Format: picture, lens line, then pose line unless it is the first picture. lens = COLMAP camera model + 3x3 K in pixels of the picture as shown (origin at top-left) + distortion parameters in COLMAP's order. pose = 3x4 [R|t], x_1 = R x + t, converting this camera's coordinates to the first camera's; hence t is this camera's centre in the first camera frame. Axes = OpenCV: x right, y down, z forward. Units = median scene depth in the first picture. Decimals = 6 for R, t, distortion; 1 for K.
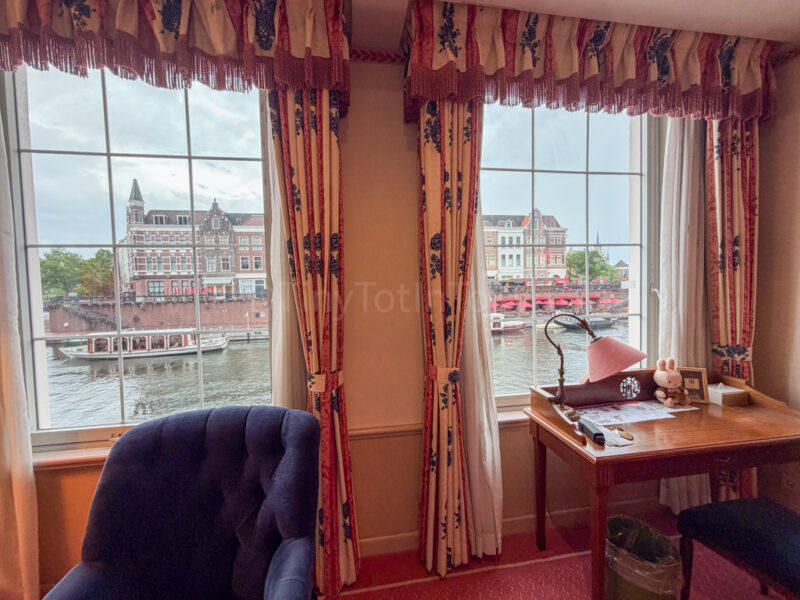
lens RADIAL K [[318.6, 0, 403.5], [0, 318.6, 307.7], [0, 0, 1]] dist [-0.000607, 0.000101]
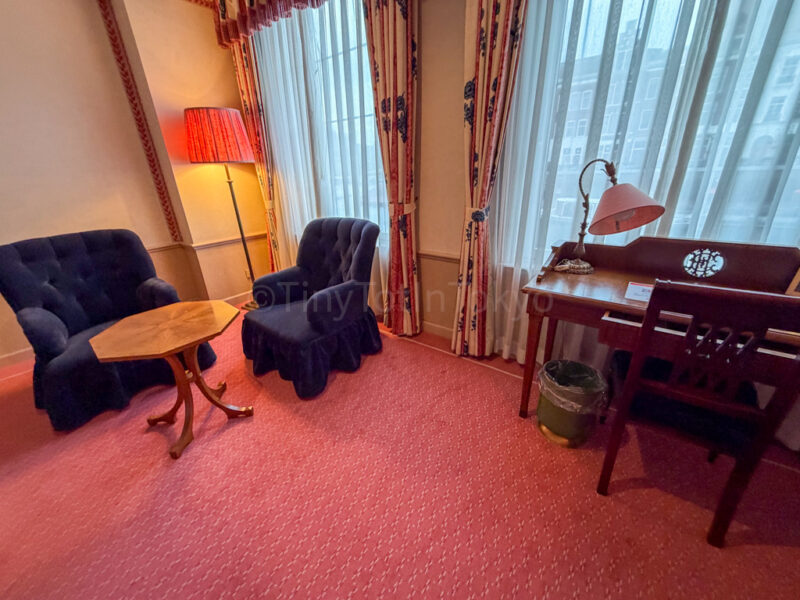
lens RADIAL K [[318.6, 0, 401.5], [0, 318.6, 300.3], [0, 0, 1]] dist [-0.000607, 0.000101]
pose [[0.693304, 0.275766, -0.665795, 0.879816], [-0.010292, 0.927582, 0.373478, 0.061979], [0.720572, -0.252081, 0.645935, -0.079571]]
